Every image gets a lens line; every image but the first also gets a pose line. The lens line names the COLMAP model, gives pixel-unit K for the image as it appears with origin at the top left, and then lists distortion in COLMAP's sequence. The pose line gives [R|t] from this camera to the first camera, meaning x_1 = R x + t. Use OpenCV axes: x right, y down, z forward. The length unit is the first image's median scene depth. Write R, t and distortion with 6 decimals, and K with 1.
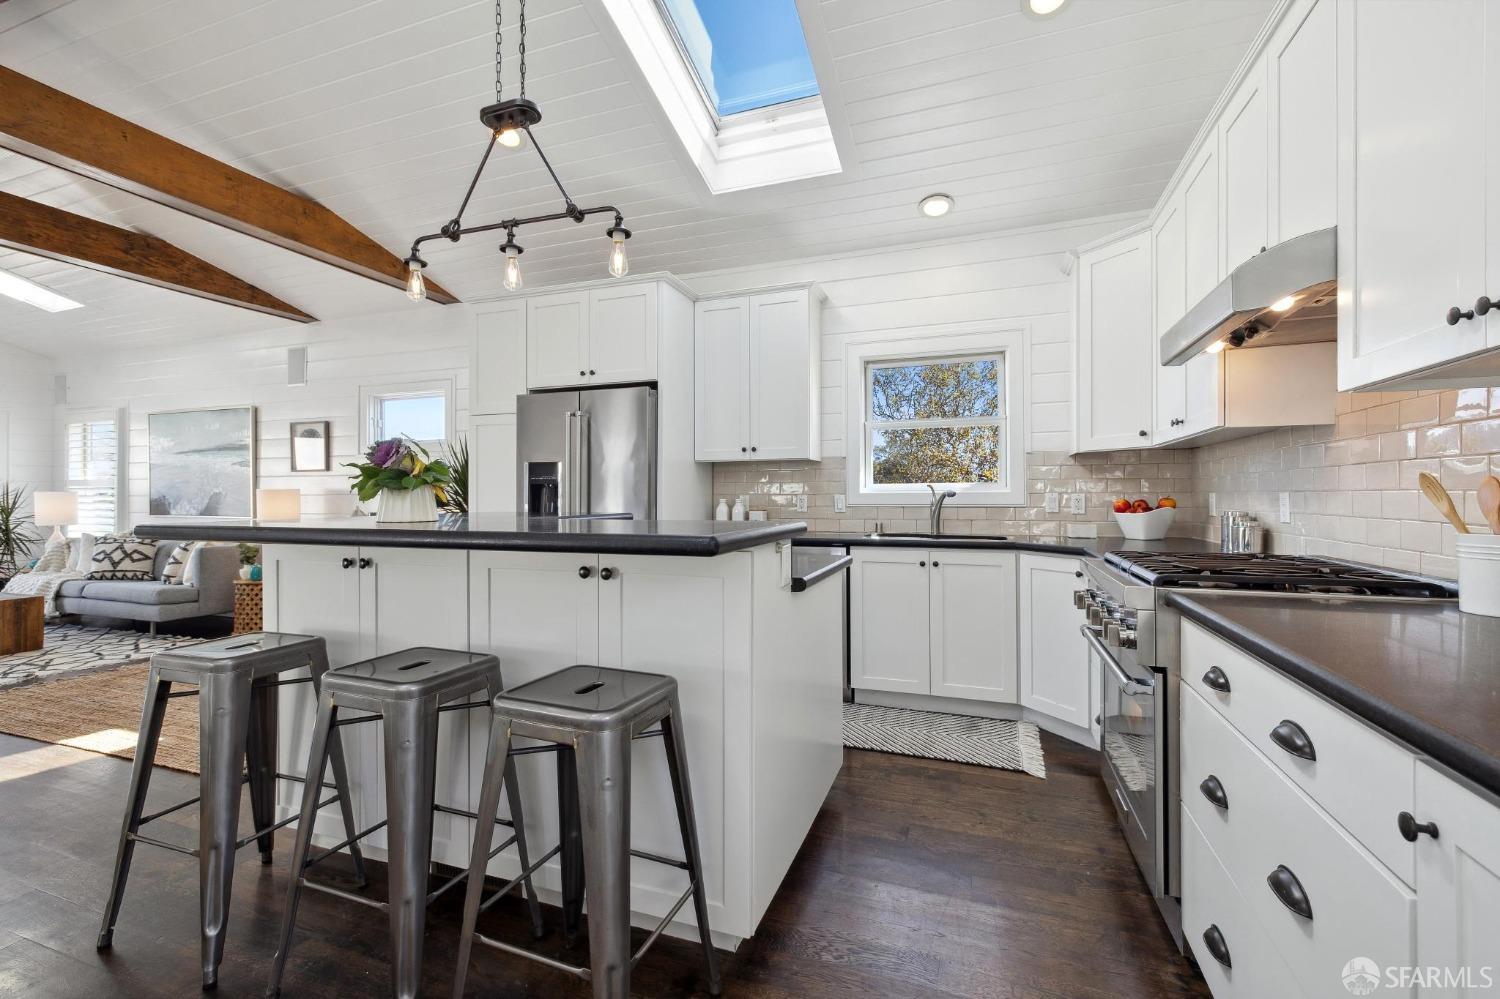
lens RADIAL K [[639.9, 0, 746.9], [0, 639.9, 495.1], [0, 0, 1]] dist [0.001822, 0.000579]
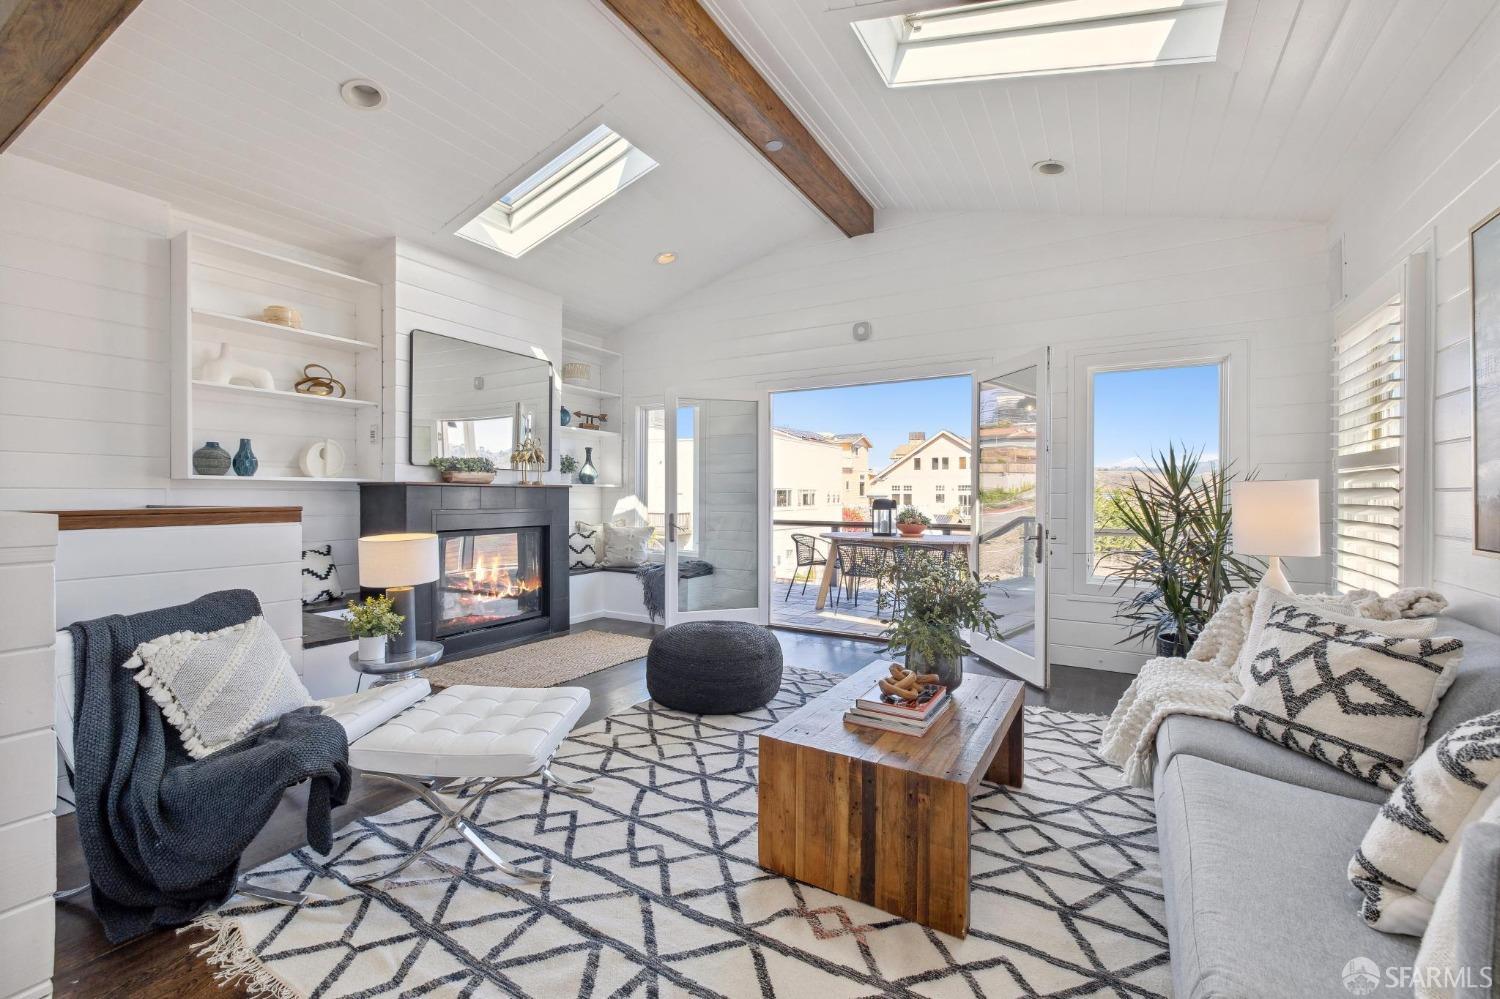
lens RADIAL K [[639.9, 0, 745.0], [0, 639.9, 499.3], [0, 0, 1]] dist [0.001822, 0.000579]
pose [[-0.180952, 0.009750, -0.983444, -0.625036], [-0.007278, 0.999910, 0.011253, 0.006818], [0.983465, 0.009194, -0.180865, 0.786428]]
